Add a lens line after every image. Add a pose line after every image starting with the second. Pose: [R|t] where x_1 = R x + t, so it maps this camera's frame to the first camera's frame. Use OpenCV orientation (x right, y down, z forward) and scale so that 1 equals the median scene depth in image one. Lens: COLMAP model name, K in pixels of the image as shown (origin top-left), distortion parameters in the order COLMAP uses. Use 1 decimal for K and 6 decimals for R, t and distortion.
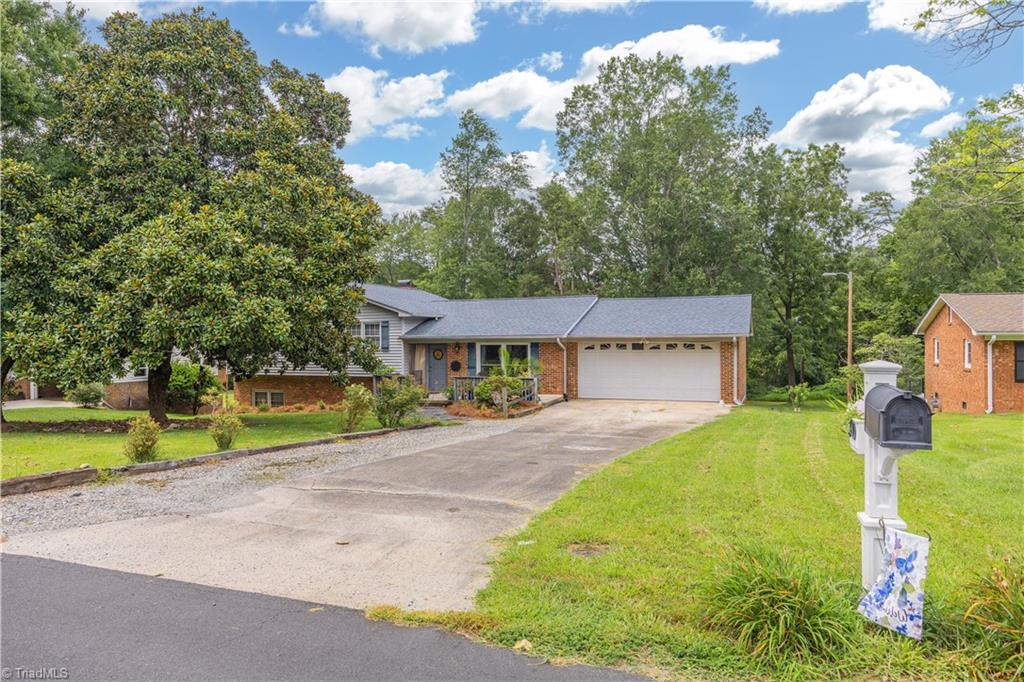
lens RADIAL K [[663.3, 0, 512.0], [0, 663.3, 341.0], [0, 0, 1]] dist [0.000073, -0.000039]
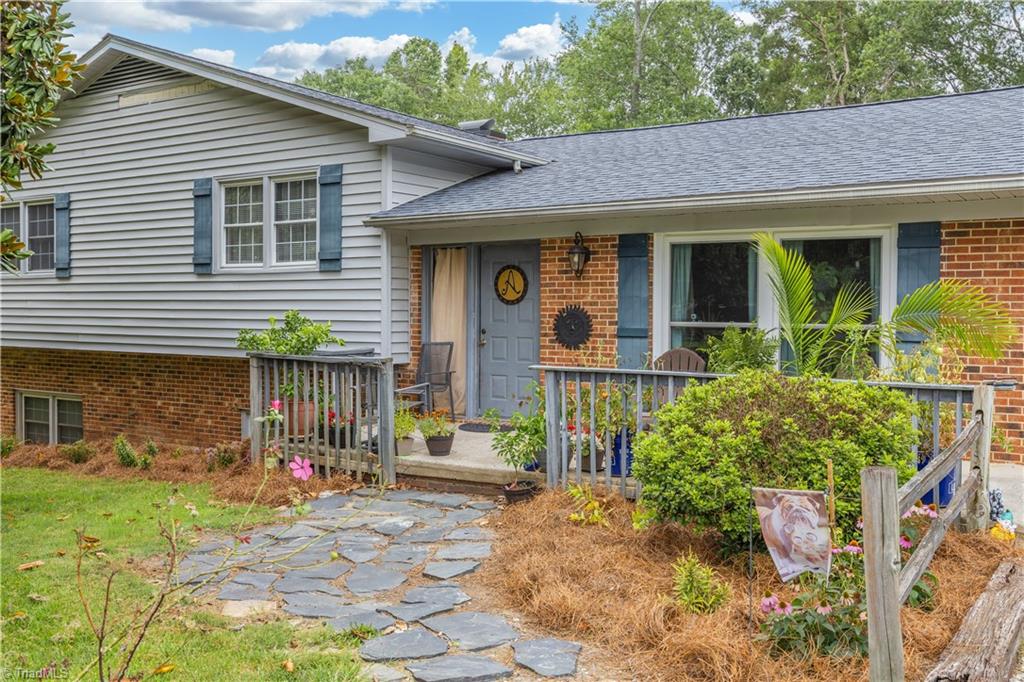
lens RADIAL K [[965.6, 0, 512.0], [0, 965.6, 341.0], [0, 0, 1]] dist [-0.003816, -0.001809]
pose [[0.979701, 0.020104, -0.199454, -0.032160], [-0.014226, 0.999423, 0.030859, 0.031804], [0.199959, -0.027395, 0.979421, 0.619697]]
